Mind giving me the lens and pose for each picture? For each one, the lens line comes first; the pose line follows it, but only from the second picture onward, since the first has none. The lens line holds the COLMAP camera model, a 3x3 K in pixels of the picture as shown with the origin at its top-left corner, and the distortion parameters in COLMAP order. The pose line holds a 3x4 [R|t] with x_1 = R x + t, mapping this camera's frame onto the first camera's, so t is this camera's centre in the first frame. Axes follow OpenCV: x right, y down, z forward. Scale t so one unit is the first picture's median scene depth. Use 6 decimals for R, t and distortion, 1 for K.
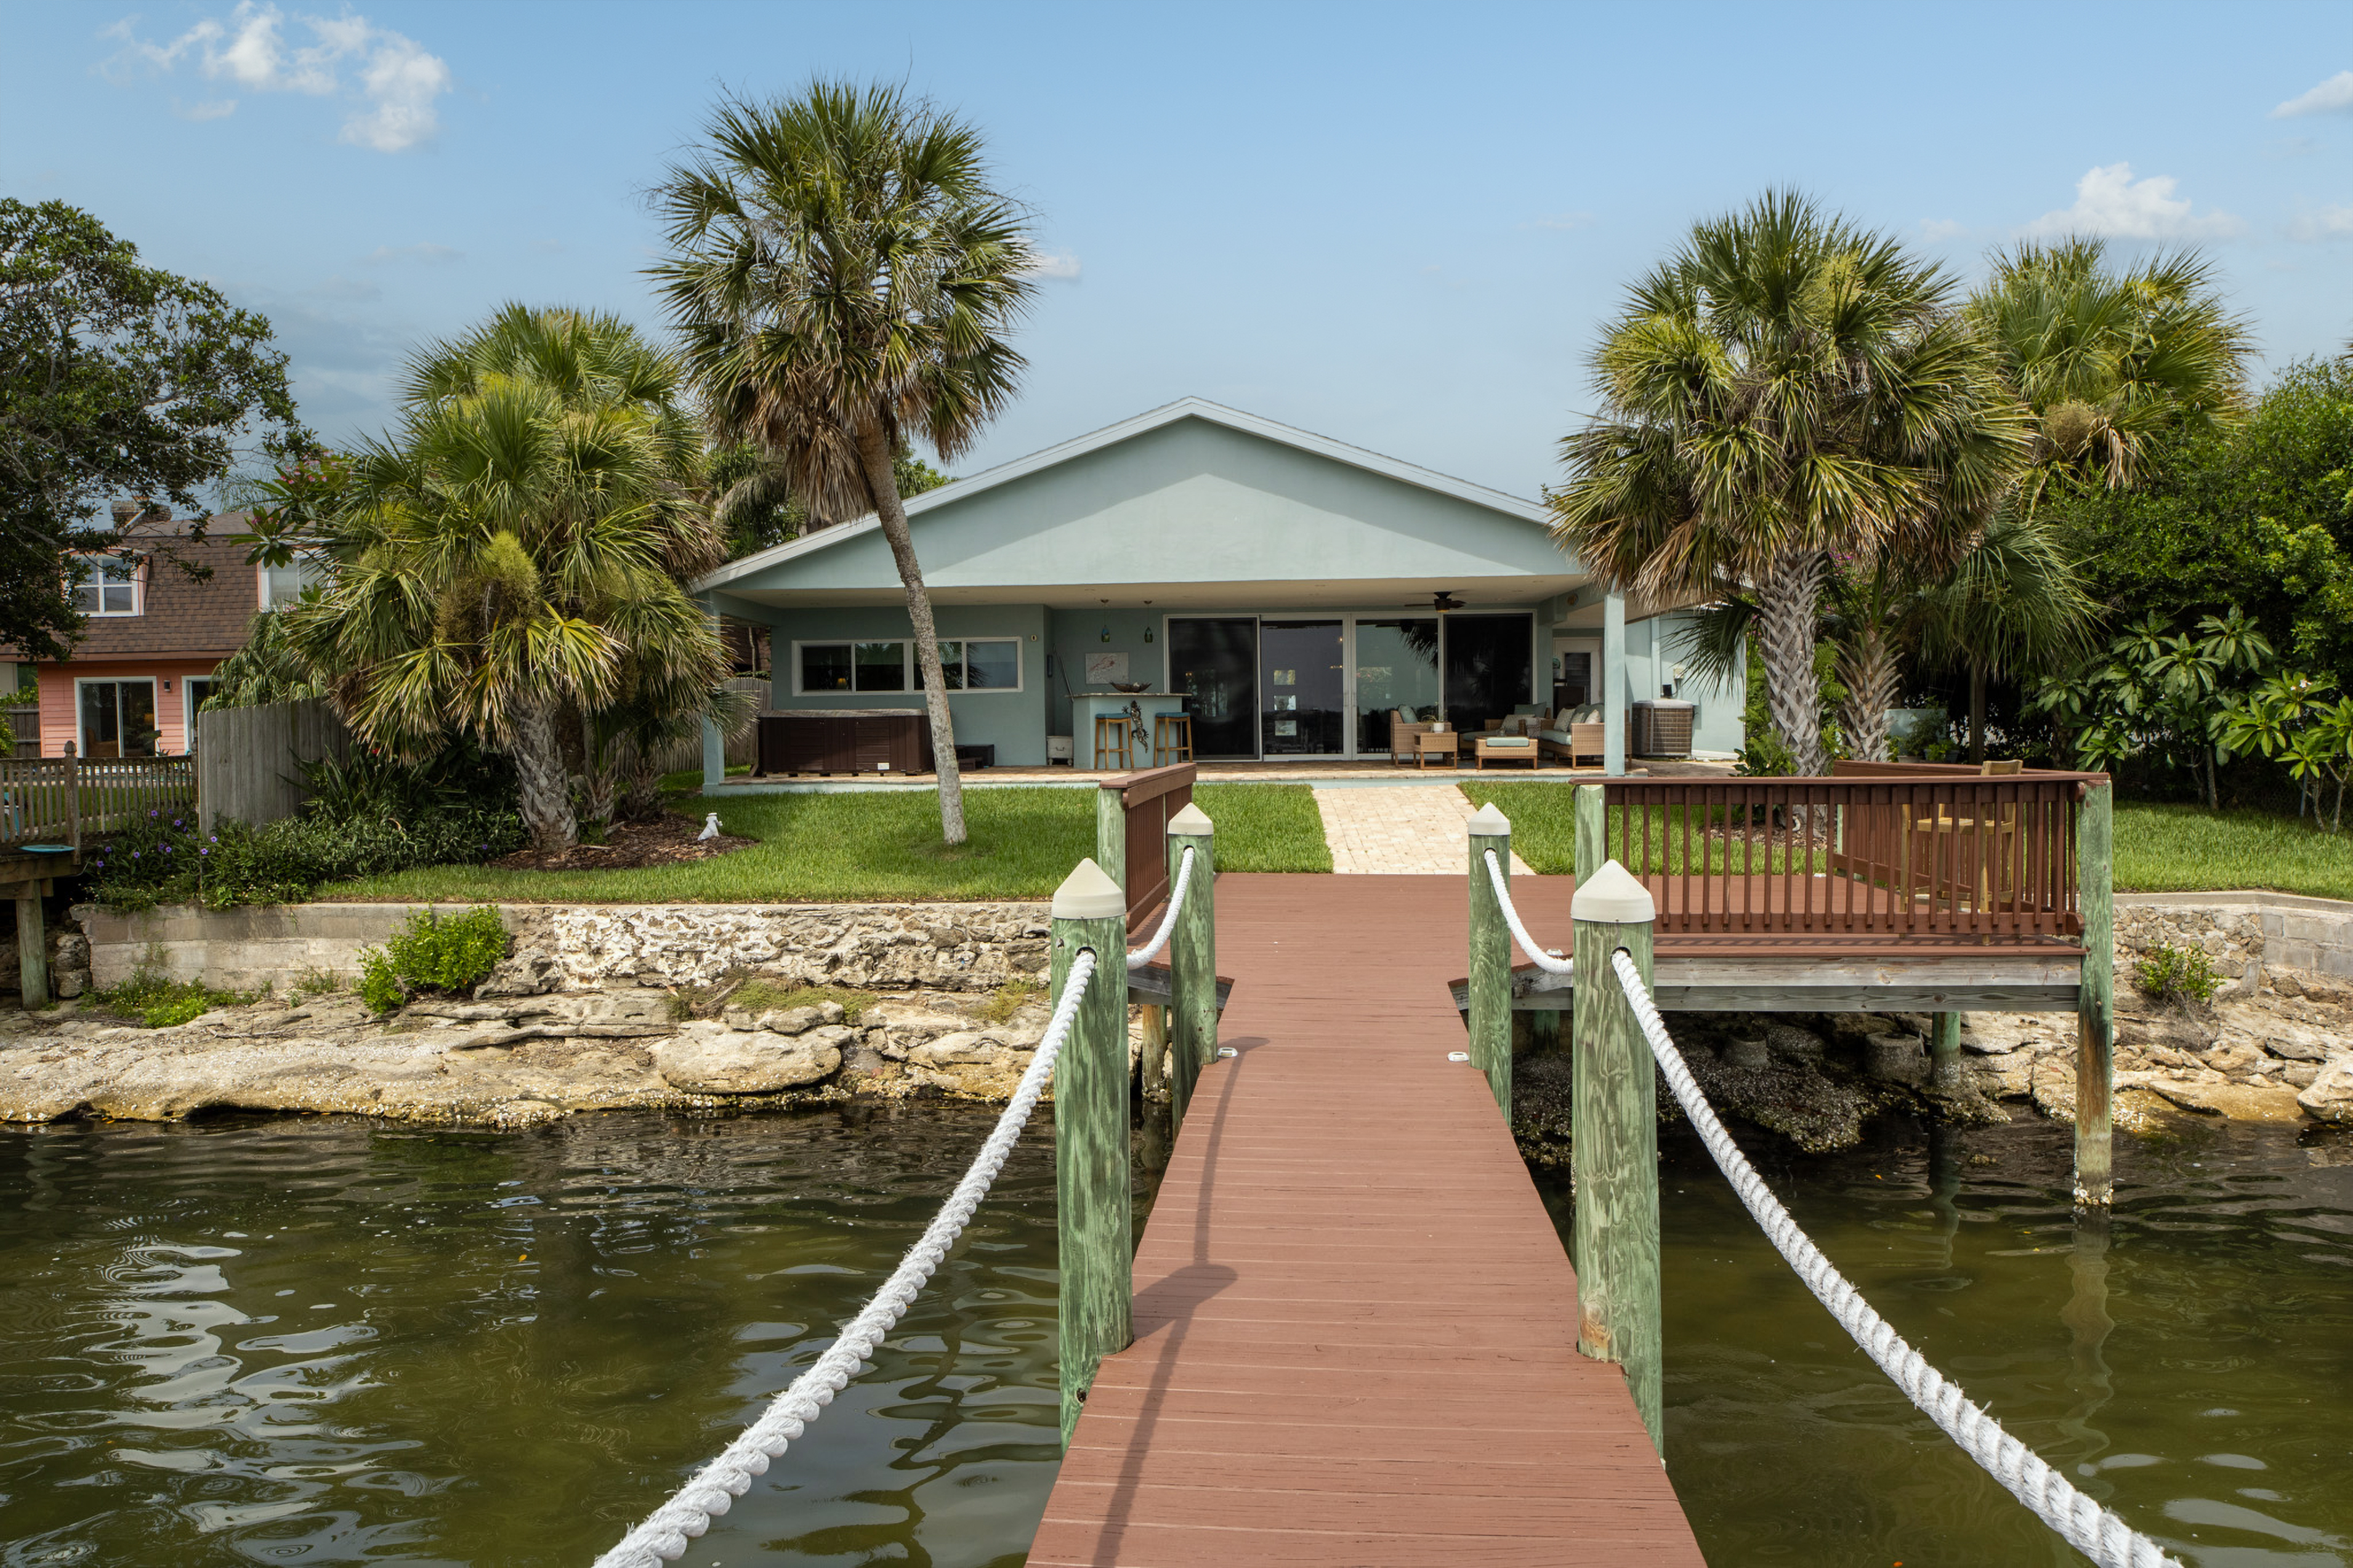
lens RADIAL K [[1487.7, 0, 1166.9], [0, 1487.7, 788.1], [0, 0, 1]] dist [-0.039378, 0.013053]
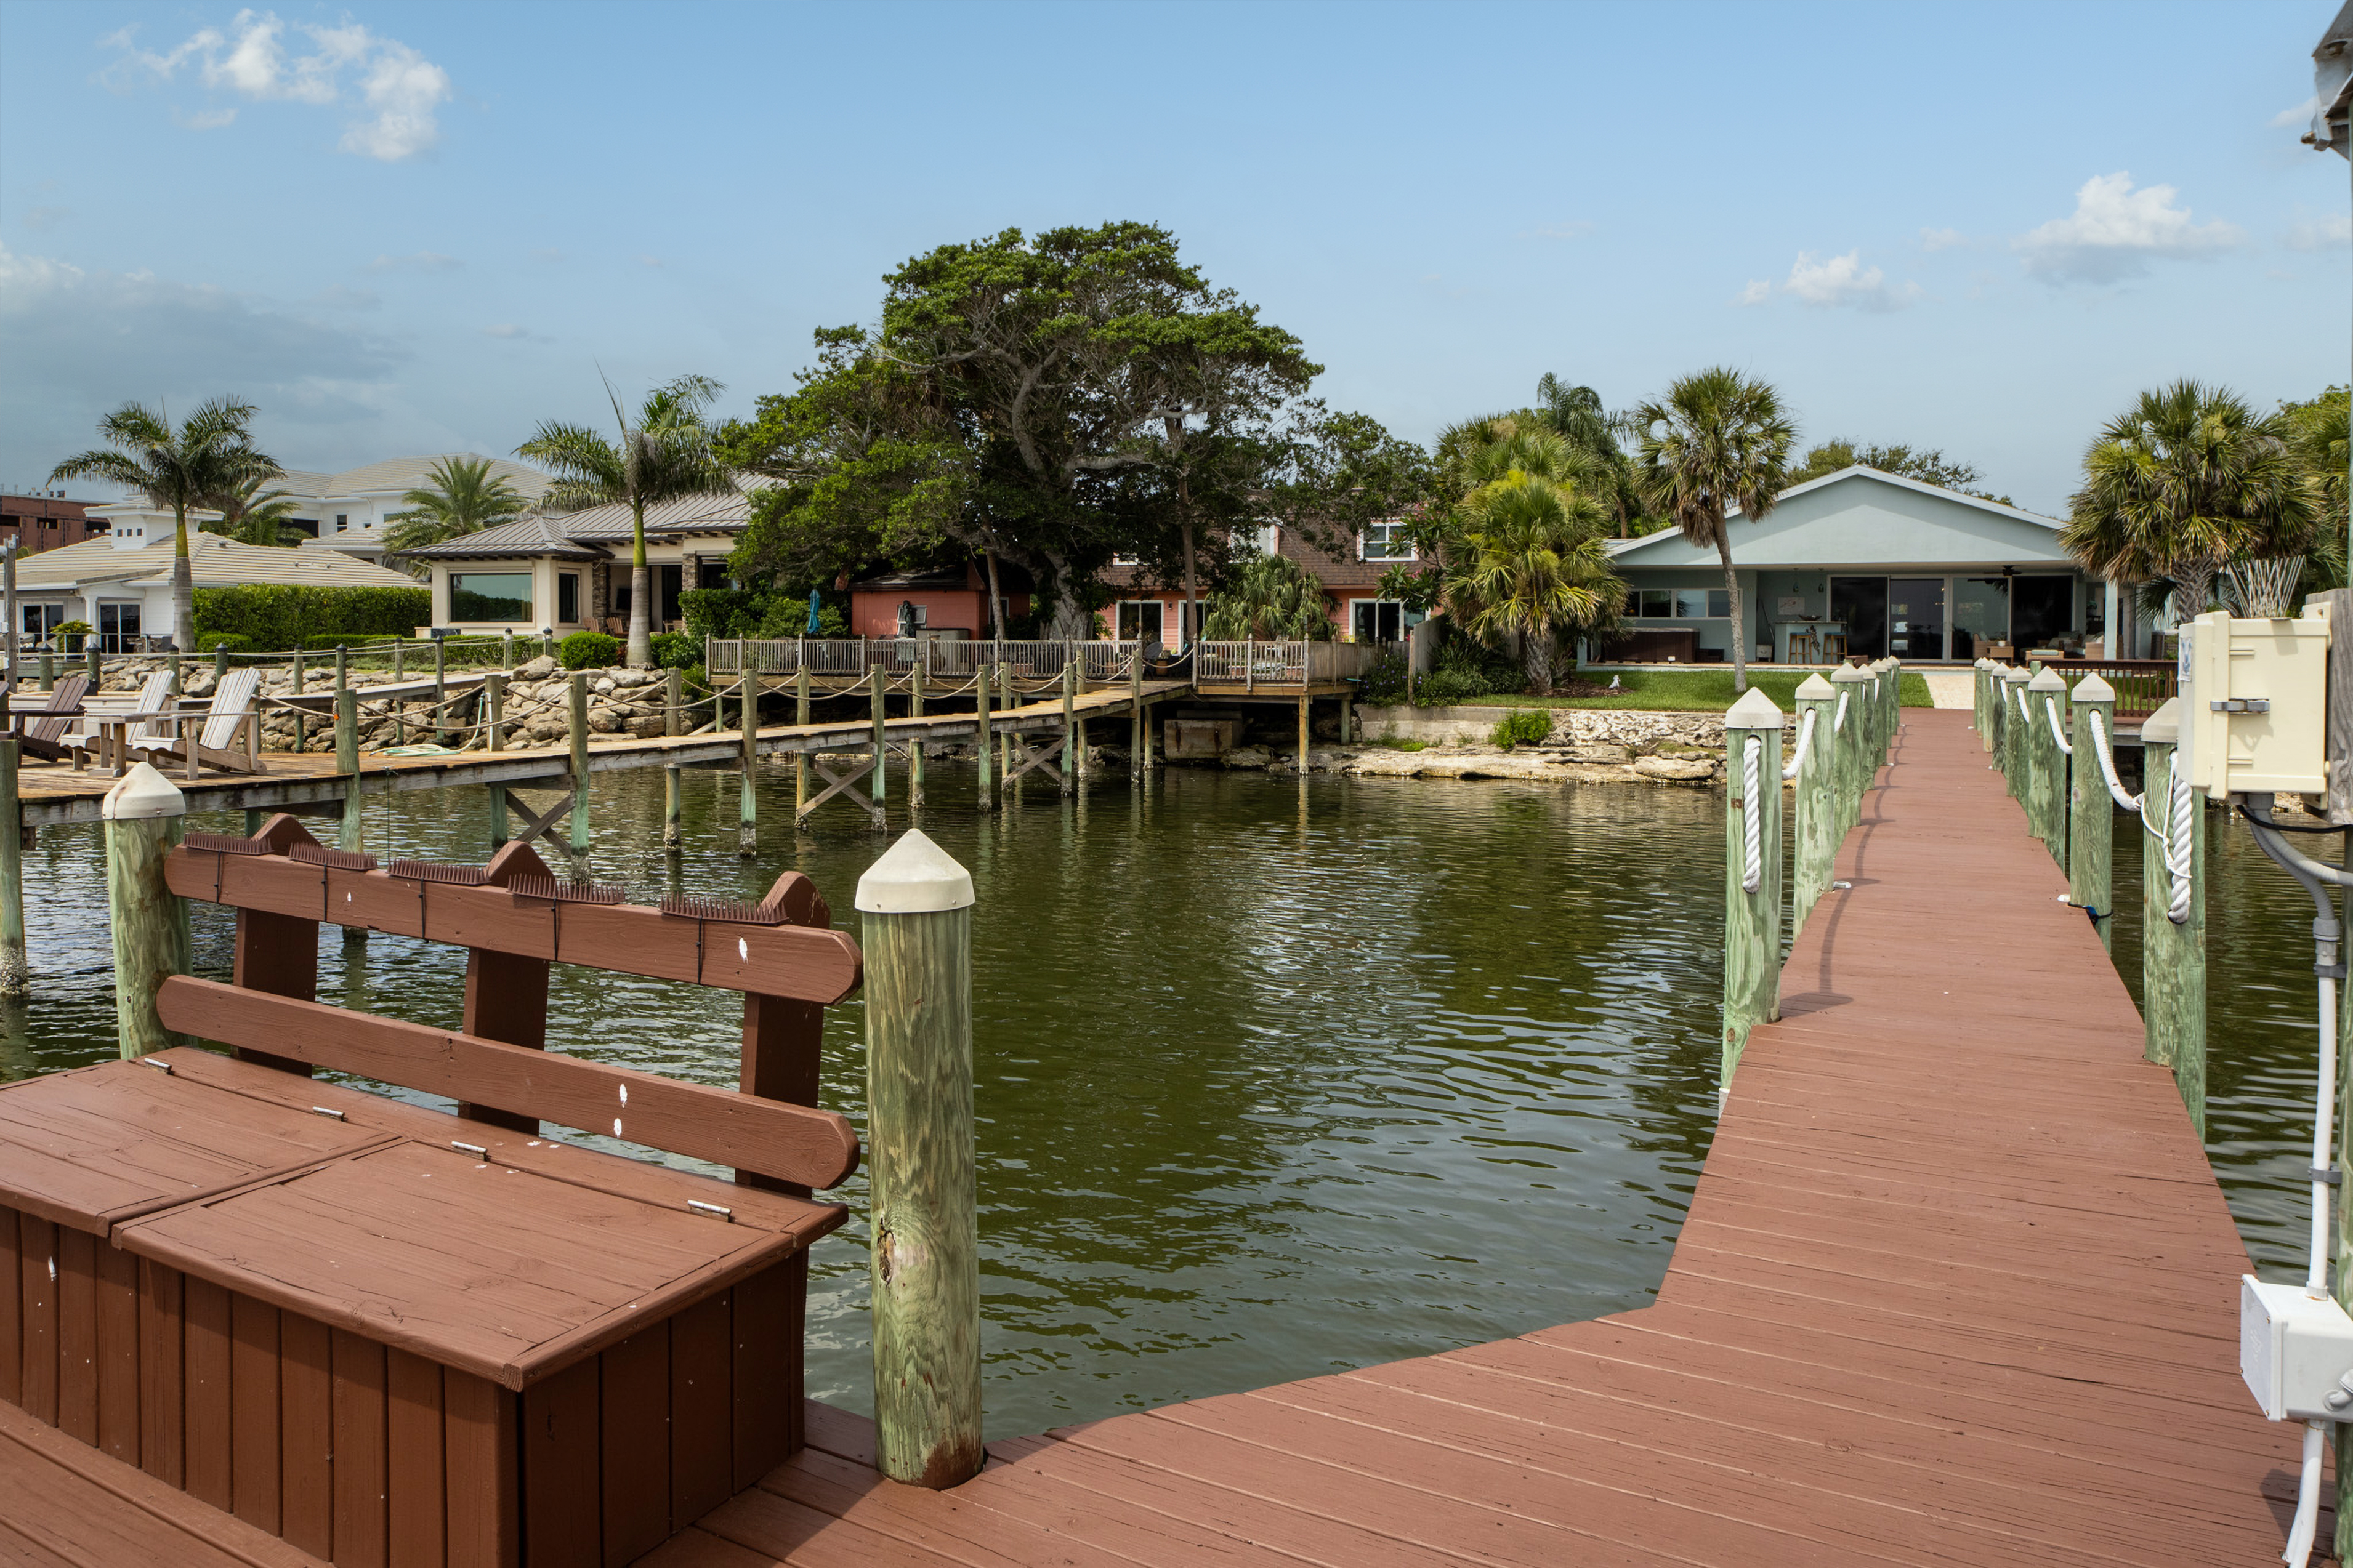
lens RADIAL K [[1487.7, 0, 1186.3], [0, 1487.7, 673.2], [0, 0, 1]] dist [-0.039378, 0.013053]
pose [[0.935739, 0.027077, -0.351653, -0.141483], [-0.034006, 0.999330, -0.013543, 0.066778], [0.351050, 0.024631, 0.936033, -1.285415]]
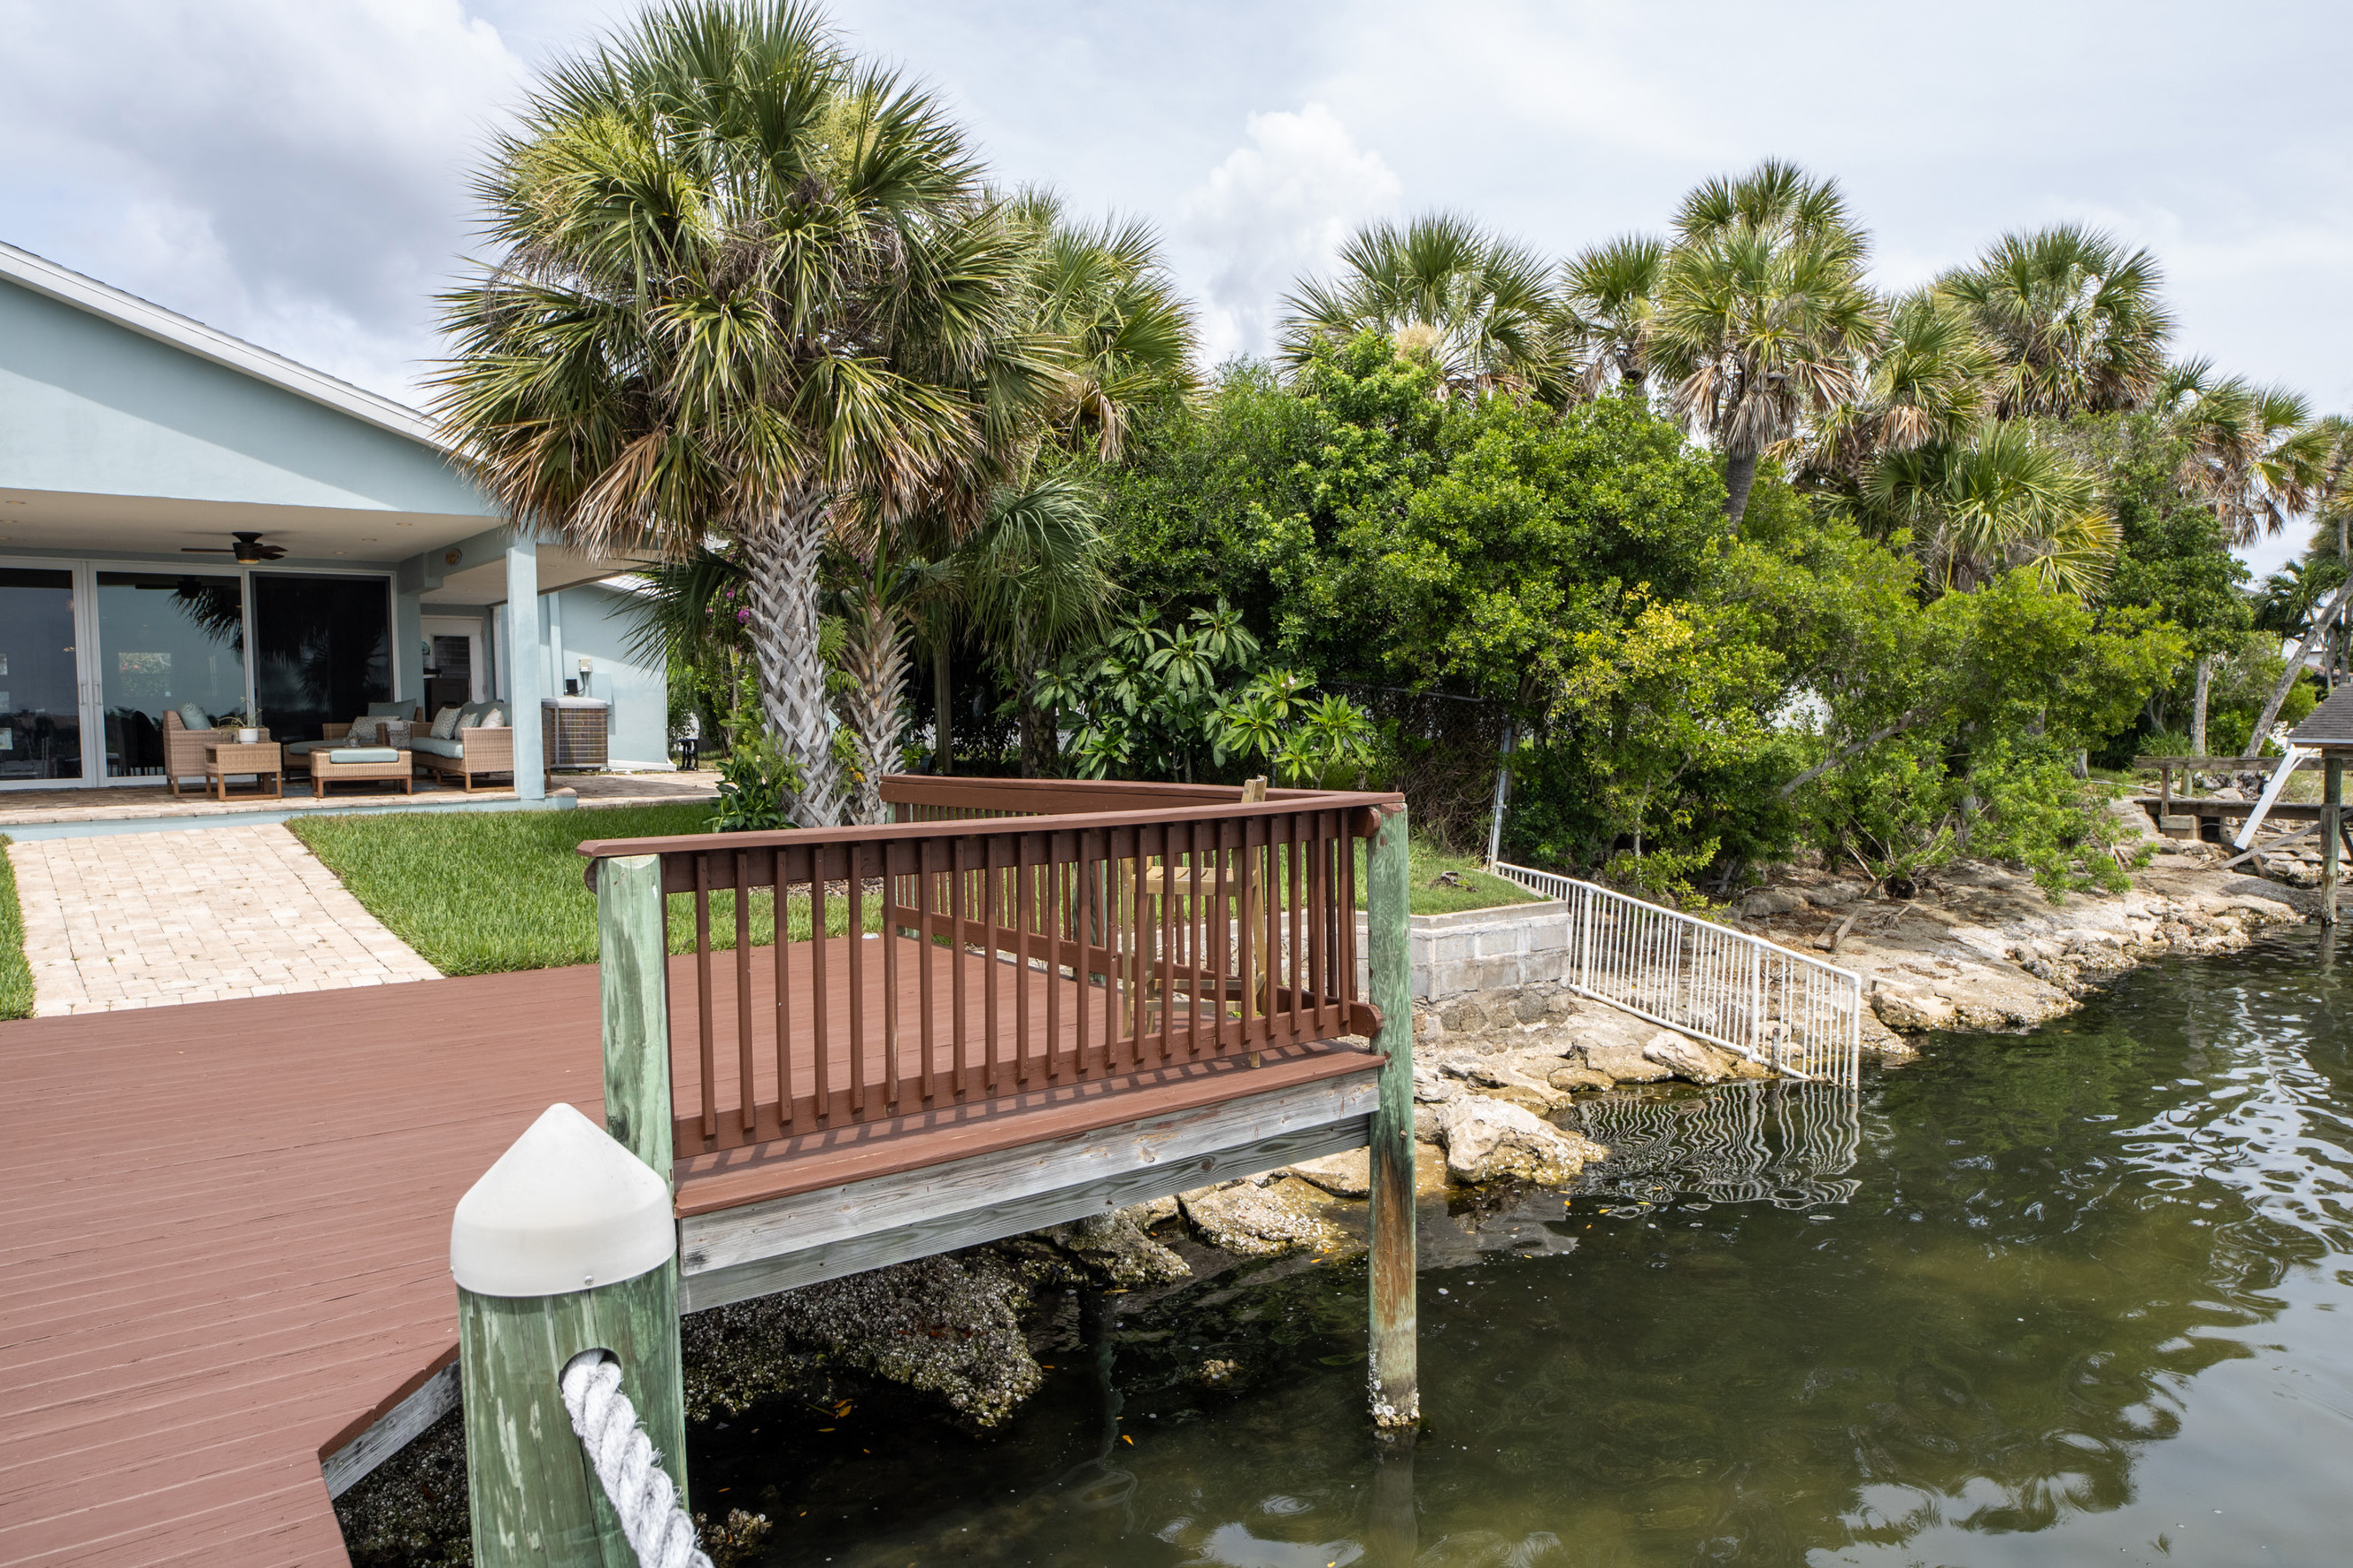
lens RADIAL K [[1487.7, 0, 1184.6], [0, 1487.7, 797.3], [0, 0, 1]] dist [-0.039378, 0.013053]
pose [[0.732184, -0.037511, 0.680073, 0.057559], [0.035333, 0.999230, 0.017074, -0.013336], [-0.680190, 0.011527, 0.732946, 0.318969]]
